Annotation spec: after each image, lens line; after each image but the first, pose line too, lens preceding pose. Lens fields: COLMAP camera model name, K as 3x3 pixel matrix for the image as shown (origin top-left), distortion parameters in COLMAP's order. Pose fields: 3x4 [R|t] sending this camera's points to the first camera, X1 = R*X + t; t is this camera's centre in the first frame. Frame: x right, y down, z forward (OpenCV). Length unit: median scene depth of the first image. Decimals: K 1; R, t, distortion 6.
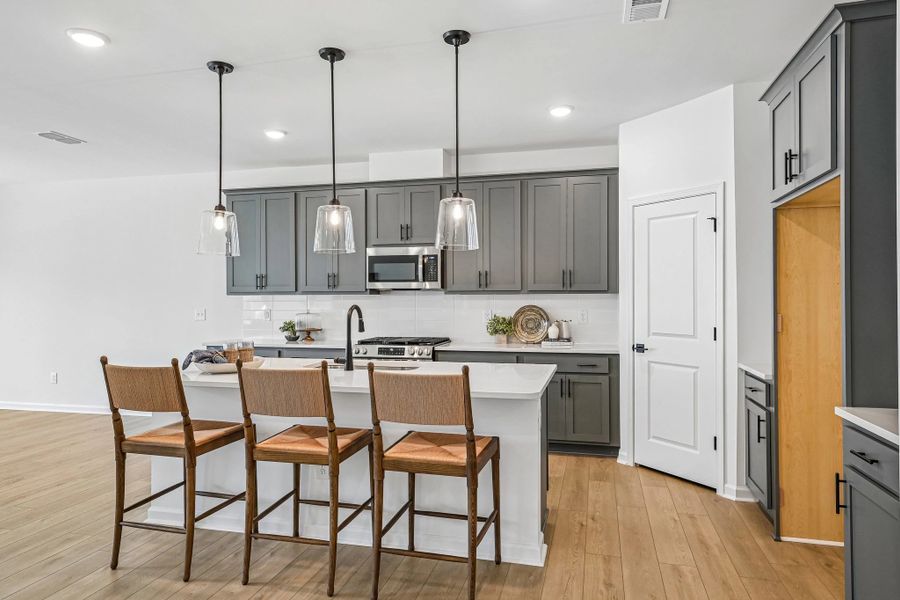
lens RADIAL K [[567.7, 0, 458.0], [0, 567.7, 301.2], [0, 0, 1]] dist [0.013892, 0.003650]
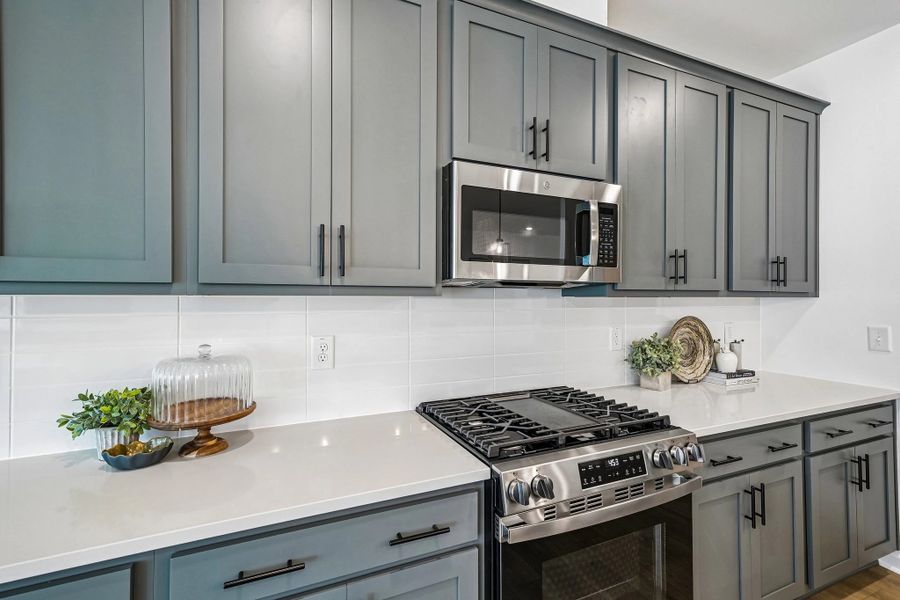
lens RADIAL K [[444.6, 0, 453.0], [0, 444.6, 295.5], [0, 0, 1]] dist [-0.003936, 0.000321]
pose [[0.774899, 0.003594, 0.632075, -0.518239], [-0.005225, 0.999986, 0.000720, -0.019816], [-0.632064, -0.003861, 0.774907, 1.240153]]
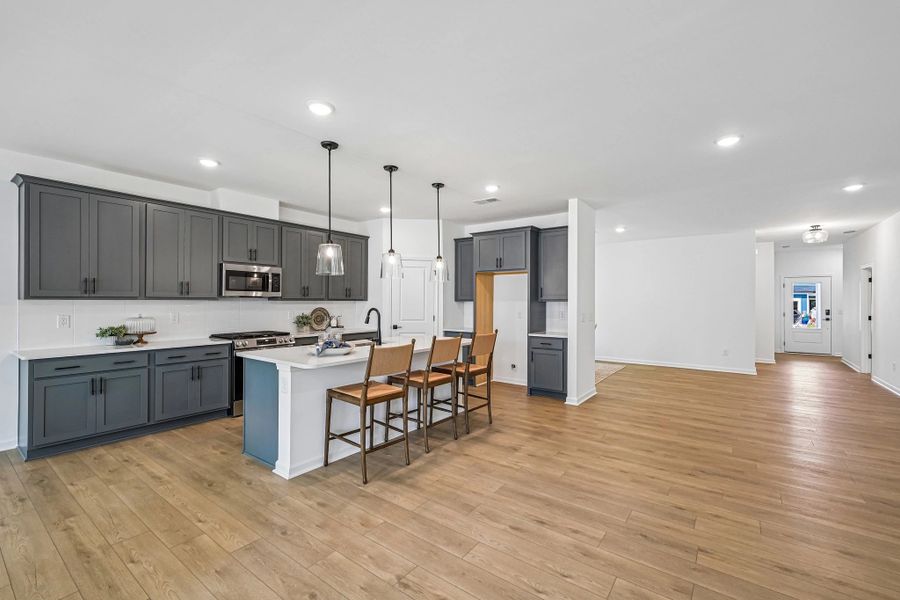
lens RADIAL K [[392.6, 0, 451.8], [0, 392.6, 298.1], [0, 0, 1]] dist [0.012673, 0.000142]
pose [[0.380052, 0.013842, 0.924861, -1.208651], [0.005596, 0.999835, -0.017263, 0.001626], [-0.924948, 0.011736, 0.379912, 0.321305]]
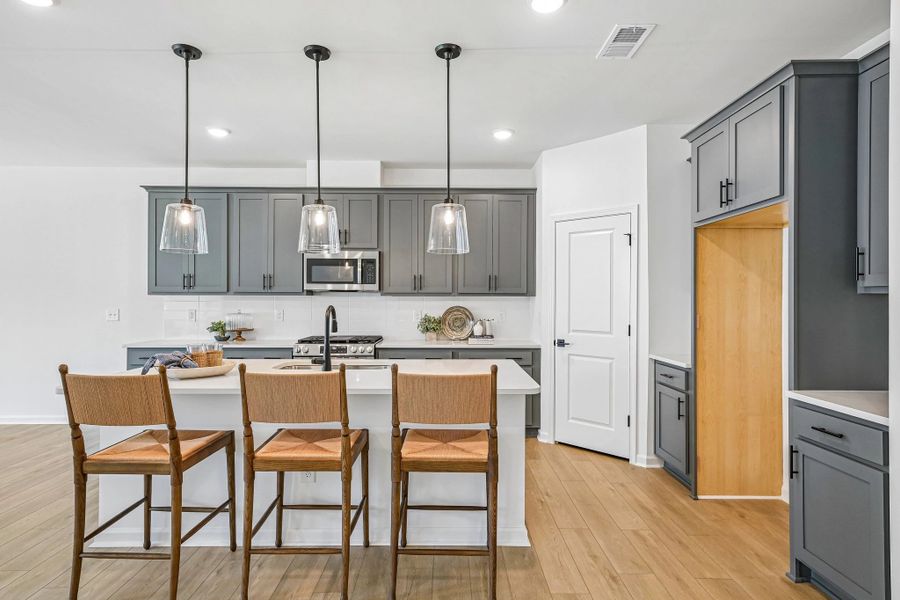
lens RADIAL K [[484.0, 0, 453.6], [0, 484.0, 302.8], [0, 0, 1]] dist [0.012368, 0.001598]
pose [[0.968414, 0.004467, 0.249306, -0.183729], [-0.004628, 0.999989, 0.000060, 0.000554], [-0.249303, -0.001212, 0.968425, 0.110588]]
